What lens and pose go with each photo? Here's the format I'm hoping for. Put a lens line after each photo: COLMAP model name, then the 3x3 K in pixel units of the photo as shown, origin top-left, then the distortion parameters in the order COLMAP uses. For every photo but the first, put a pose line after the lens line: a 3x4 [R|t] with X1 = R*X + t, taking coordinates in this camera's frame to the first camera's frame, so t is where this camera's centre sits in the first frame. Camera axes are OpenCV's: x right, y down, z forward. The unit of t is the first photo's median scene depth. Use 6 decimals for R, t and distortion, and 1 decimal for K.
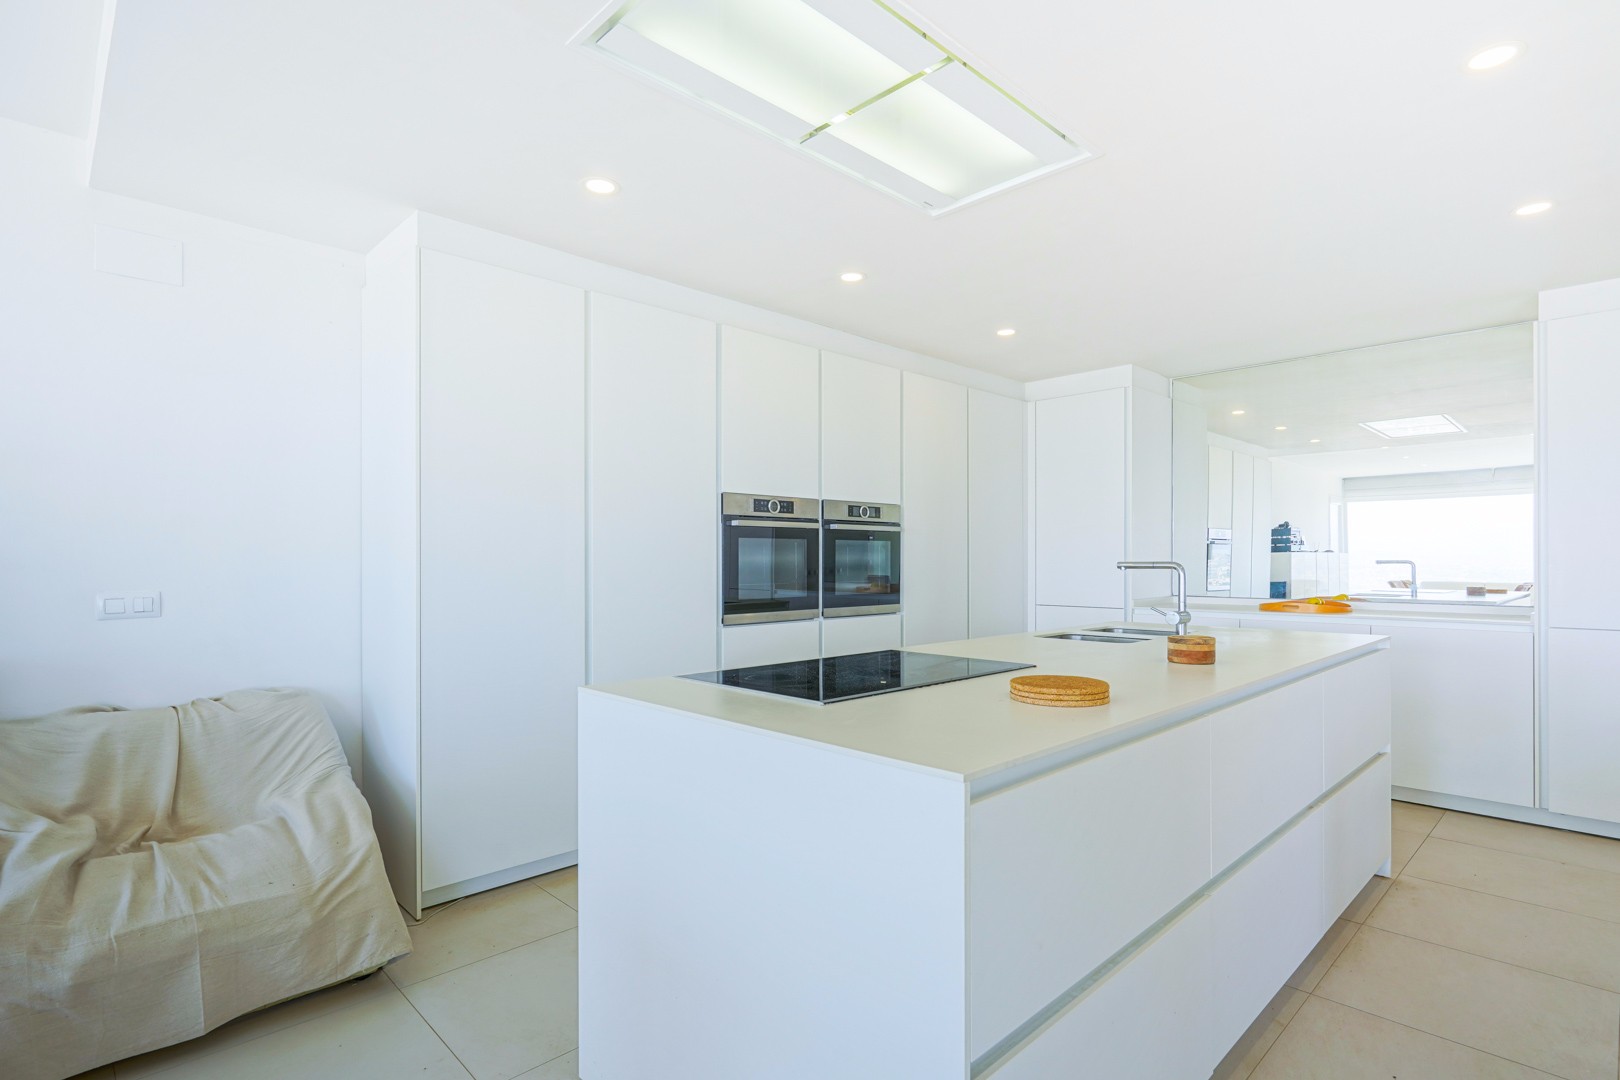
lens RADIAL K [[762.8, 0, 818.1], [0, 762.8, 539.9], [0, 0, 1]] dist [-0.004581, 0.001755]
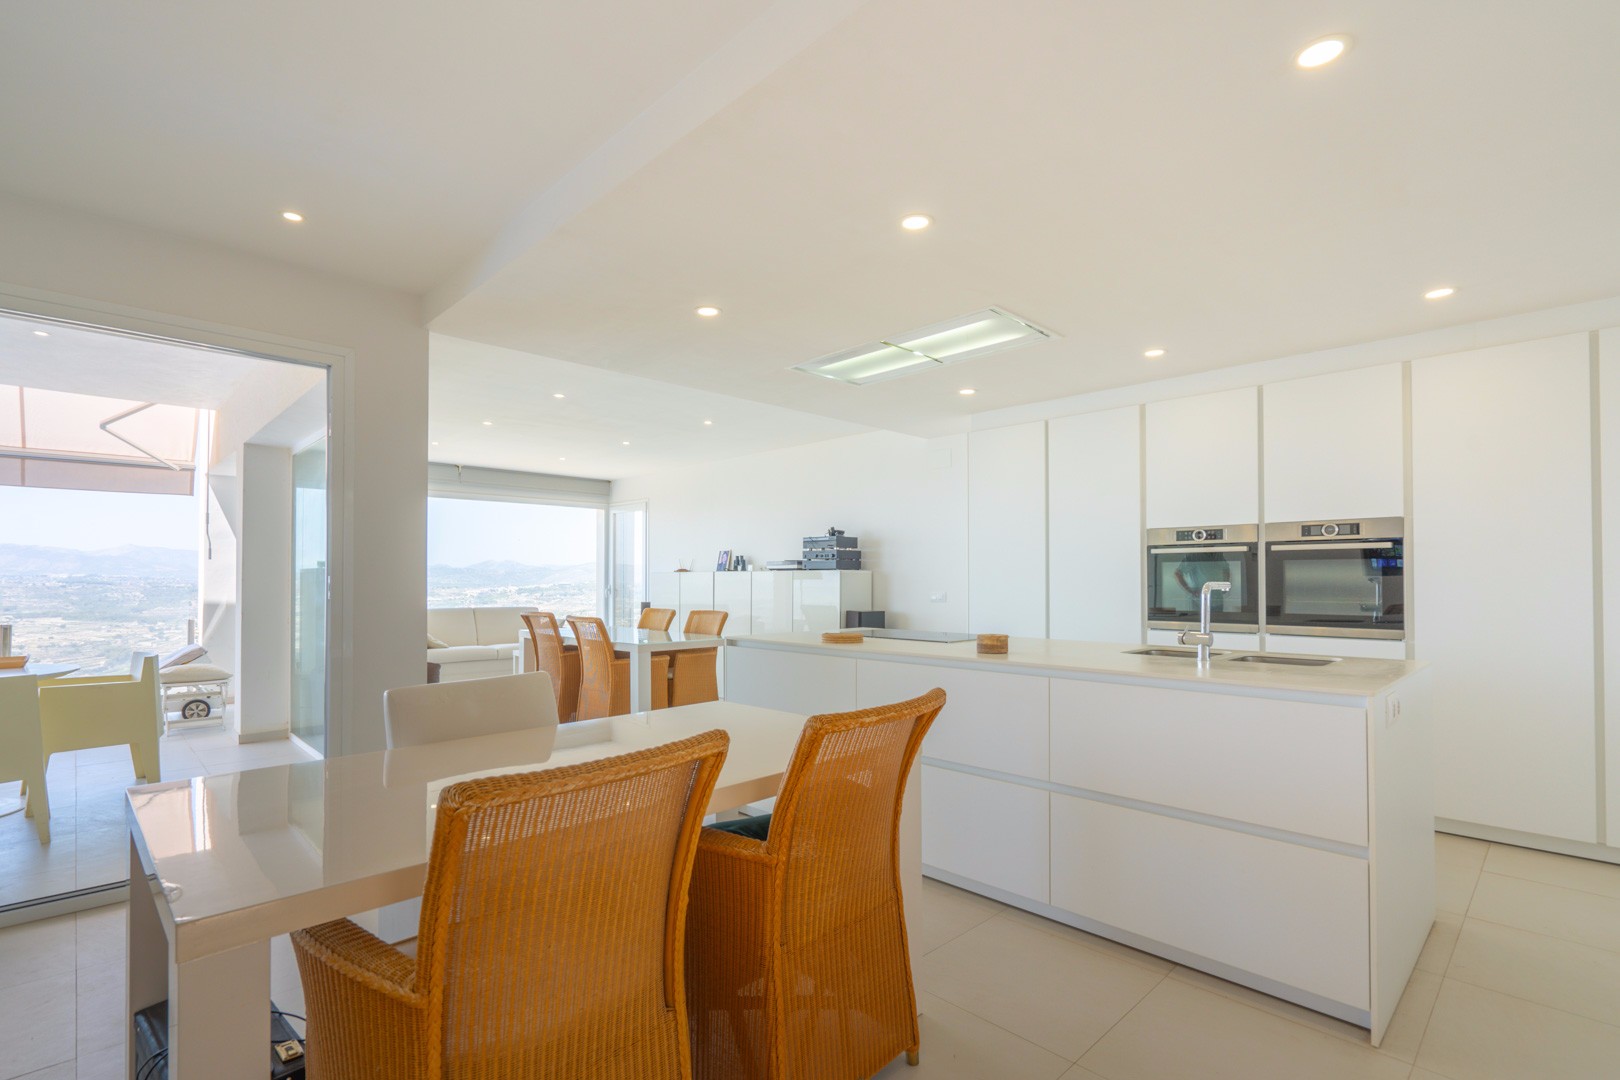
lens RADIAL K [[762.8, 0, 815.1], [0, 762.8, 565.6], [0, 0, 1]] dist [-0.004581, 0.001755]
pose [[0.020833, -0.031415, -0.999289, 1.118264], [0.005451, 0.999495, -0.031308, 0.038605], [0.999768, -0.004795, 0.020994, 0.356904]]
